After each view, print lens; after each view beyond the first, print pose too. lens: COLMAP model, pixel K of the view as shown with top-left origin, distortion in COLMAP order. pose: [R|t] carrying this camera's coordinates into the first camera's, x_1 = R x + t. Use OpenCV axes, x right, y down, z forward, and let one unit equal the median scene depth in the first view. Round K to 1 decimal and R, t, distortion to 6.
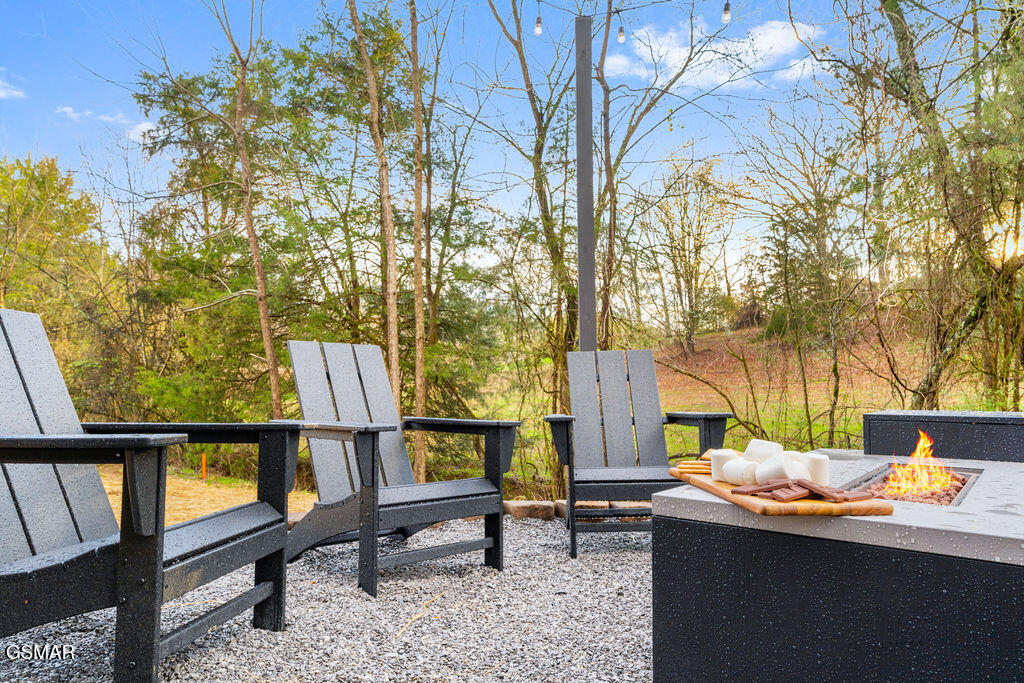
lens RADIAL K [[680.9, 0, 512.0], [0, 680.9, 341.5], [0, 0, 1]] dist [0.023682, 0.000148]
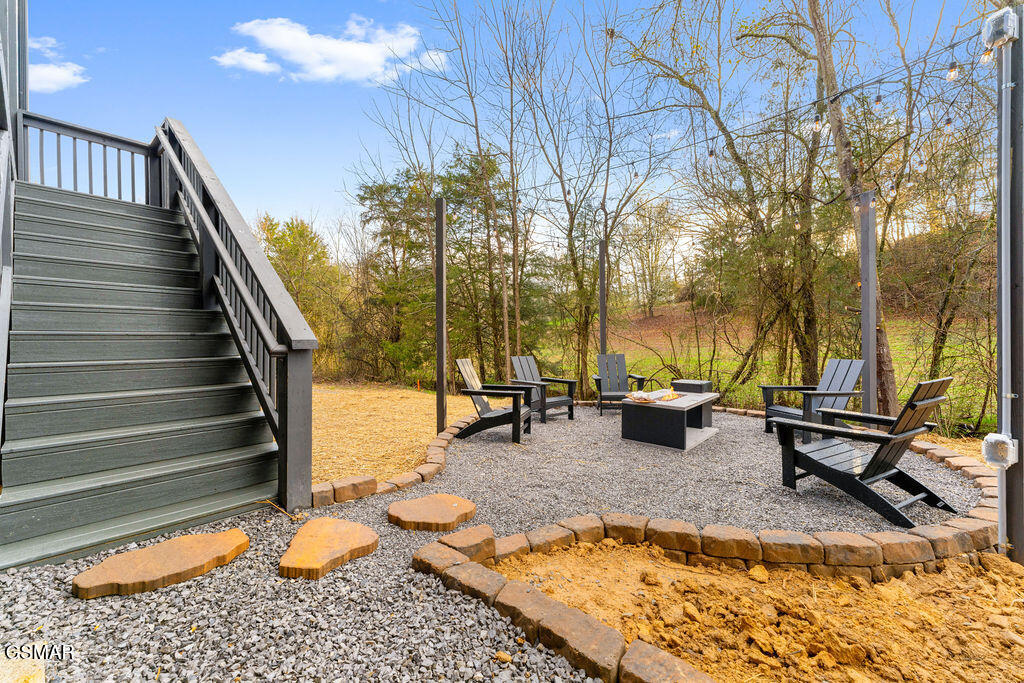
lens RADIAL K [[418.1, 0, 512.0], [0, 418.1, 341.5], [0, 0, 1]] dist [0.000142, -0.000121]
pose [[0.997541, -0.005573, -0.069858, -0.039409], [0.011625, 0.996182, 0.086524, -0.048948], [0.069109, -0.087123, 0.993797, -0.212999]]
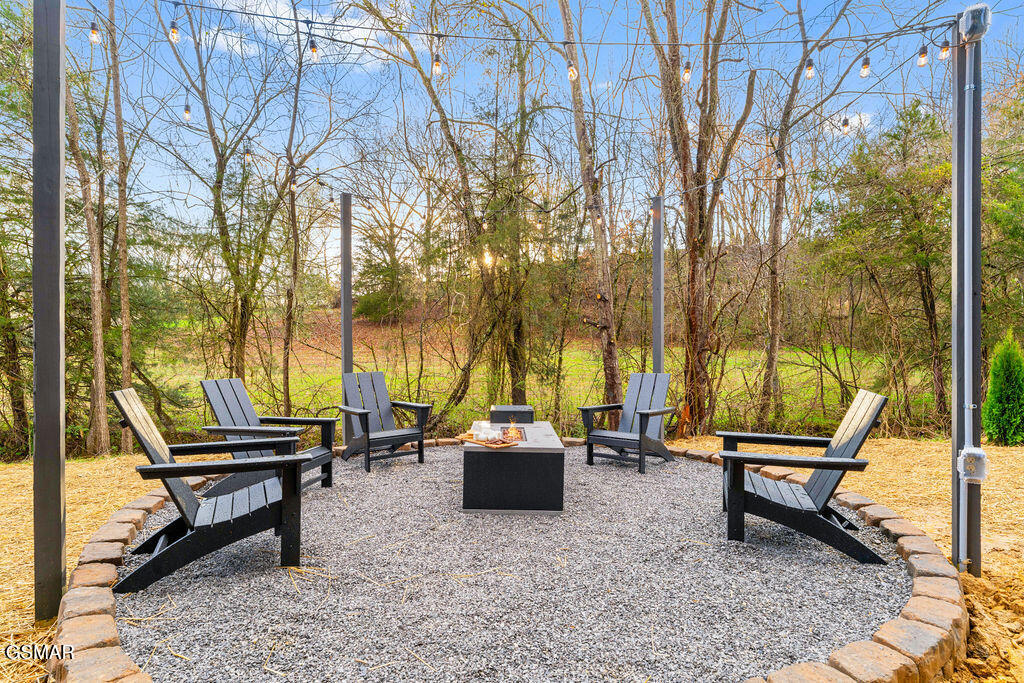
lens RADIAL K [[505.7, 0, 509.7], [0, 505.7, 351.8], [0, 0, 1]] dist [-0.000430, -0.000133]
pose [[0.781674, 0.004014, 0.623674, -0.102072], [-0.054164, 0.996638, 0.061472, -0.036549], [-0.621330, -0.081832, 0.779264, -0.098499]]
